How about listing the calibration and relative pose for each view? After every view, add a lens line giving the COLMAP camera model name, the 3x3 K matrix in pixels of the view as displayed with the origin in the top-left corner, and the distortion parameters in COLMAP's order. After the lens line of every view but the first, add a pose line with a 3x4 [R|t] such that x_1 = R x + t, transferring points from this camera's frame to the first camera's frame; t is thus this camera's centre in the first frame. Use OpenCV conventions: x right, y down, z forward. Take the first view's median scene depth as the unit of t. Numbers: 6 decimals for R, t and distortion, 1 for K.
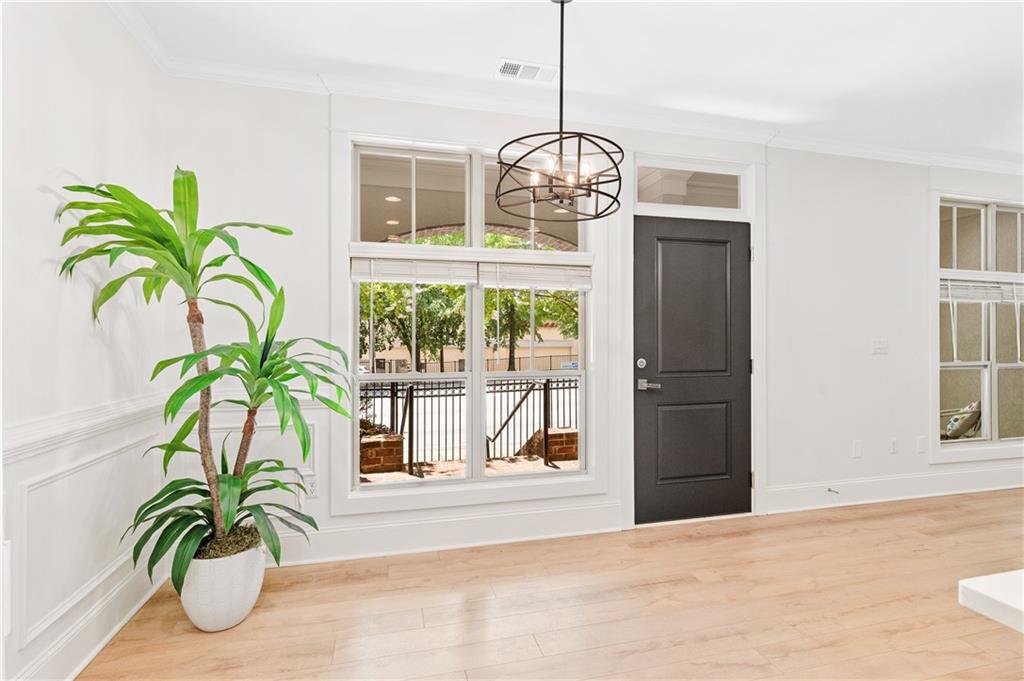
lens RADIAL K [[496.8, 0, 508.2], [0, 496.8, 342.4], [0, 0, 1]] dist [-0.013089, -0.001106]
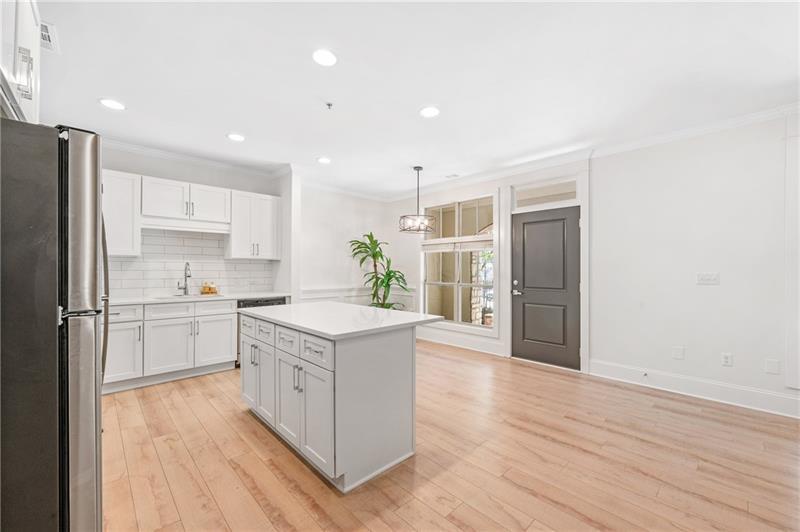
lens RADIAL K [[327.1, 0, 404.4], [0, 327.1, 267.1], [0, 0, 1]] dist [-0.002426, 0.000050]
pose [[0.504213, -0.003438, -0.863572, 1.238751], [-0.009516, 0.999909, -0.009537, -0.006656], [0.863527, 0.013027, 0.504135, -0.131541]]
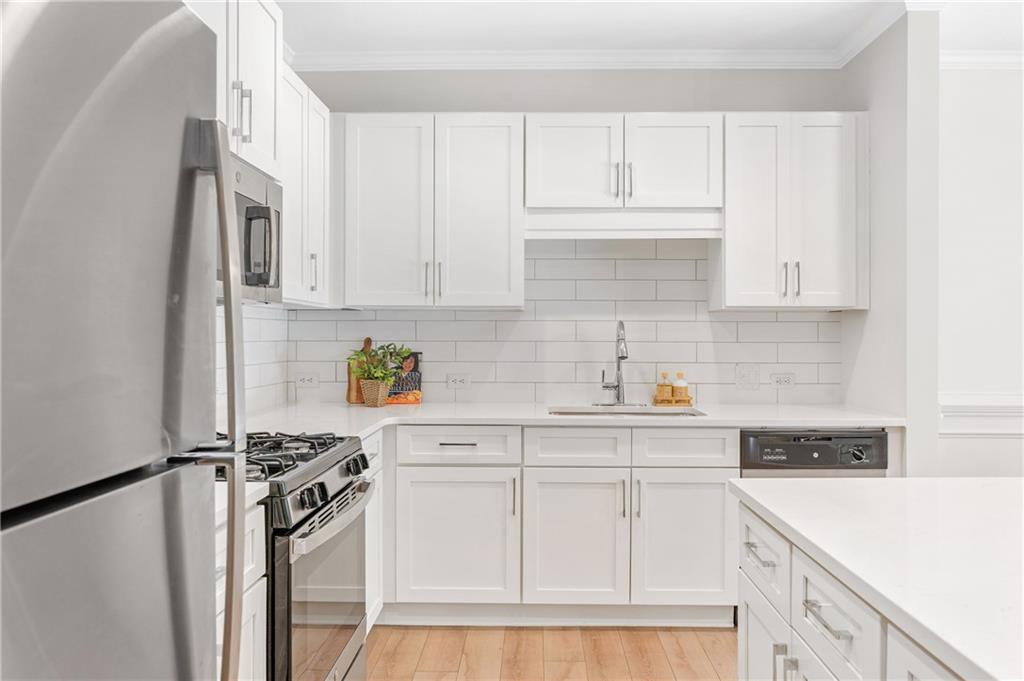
lens RADIAL K [[717.5, 0, 514.3], [0, 717.5, 337.7], [0, 0, 1]] dist [-0.030754, 0.004124]
pose [[-0.267421, 0.003462, -0.963574, 0.817101], [-0.008737, 0.999944, 0.006018, -0.008916], [0.963540, 0.010028, -0.267375, -0.087505]]
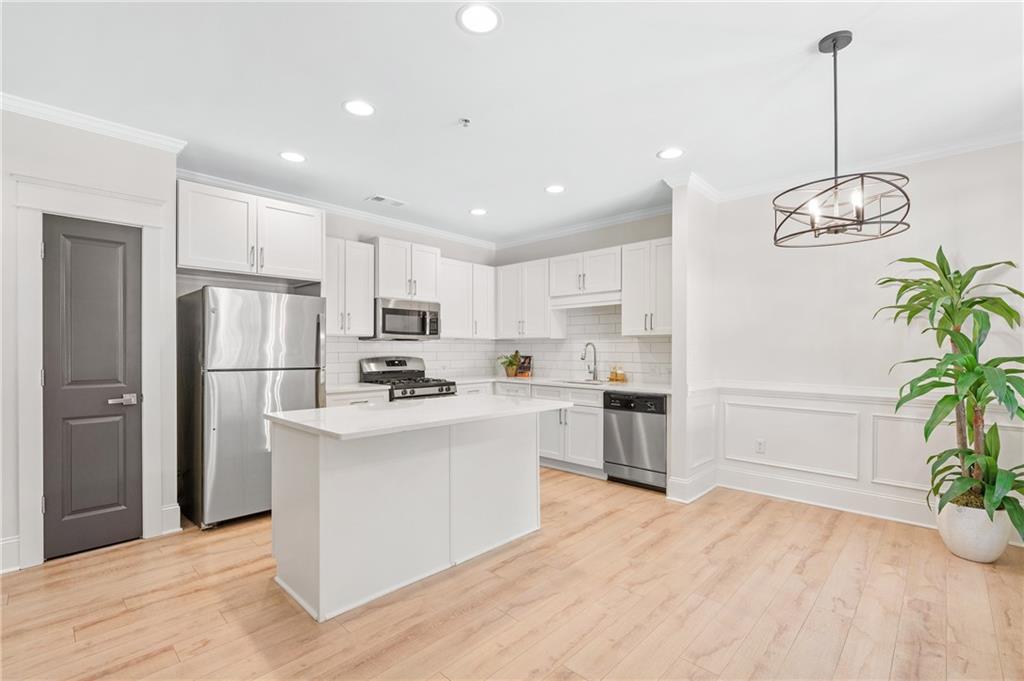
lens RADIAL K [[456.0, 0, 516.0], [0, 456.0, 347.2], [0, 0, 1]] dist [-0.005235, -0.000417]
pose [[-0.843062, -0.004246, -0.537800, 0.778894], [-0.005328, 0.999986, 0.000457, -0.013487], [0.537791, 0.003251, -0.843072, 0.908124]]
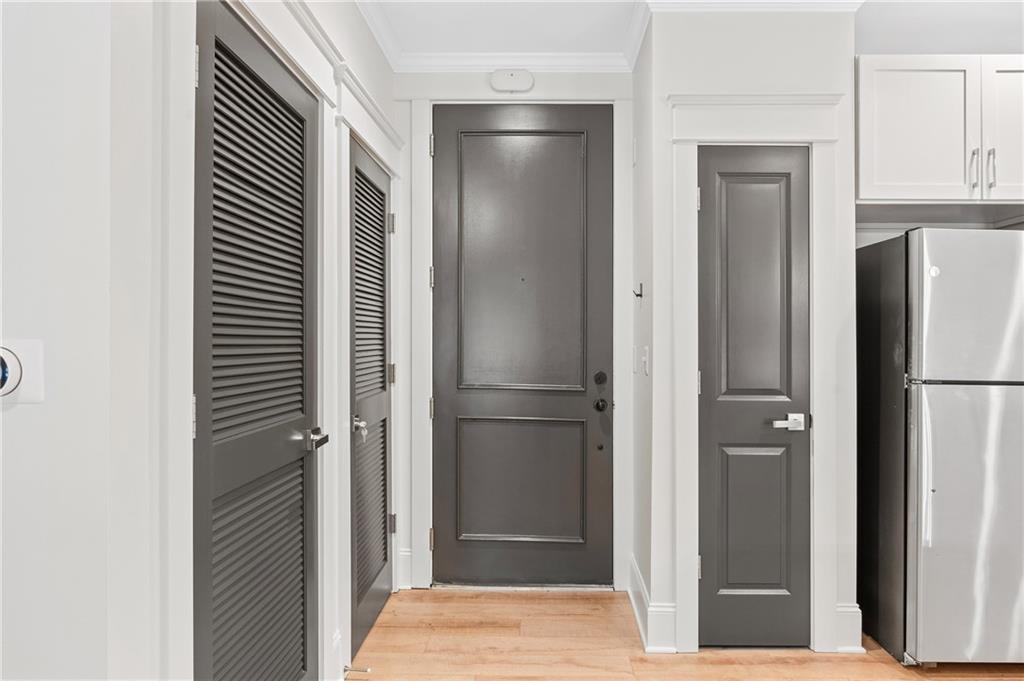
lens RADIAL K [[608.0, 0, 508.3], [0, 608.0, 334.9], [0, 0, 1]] dist [-0.017144, -0.000518]
pose [[-0.964675, -0.005161, 0.263393, 1.085479], [-0.005994, 0.999979, -0.002362, -0.010203], [-0.263376, -0.003857, -0.964686, 0.556643]]
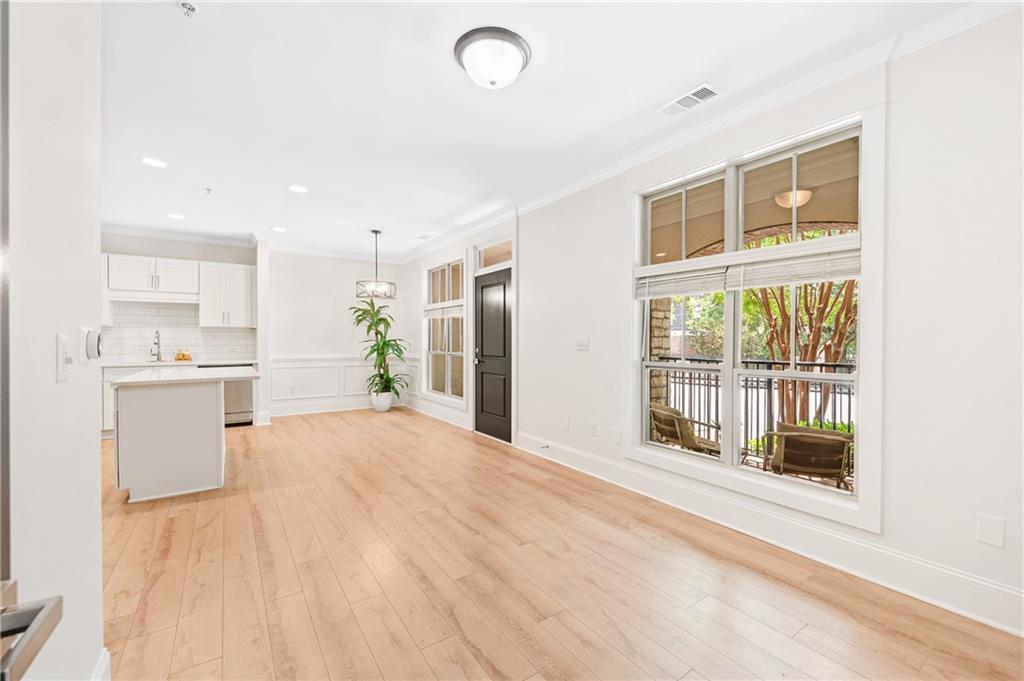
lens RADIAL K [[424.5, 0, 520.0], [0, 424.5, 344.4], [0, 0, 1]] dist [-0.006928, -0.000799]
pose [[0.356510, 0.011278, -0.934223, 1.901021], [-0.007313, 0.999930, 0.009281, 0.000442], [0.934263, 0.003523, 0.356568, 0.546541]]
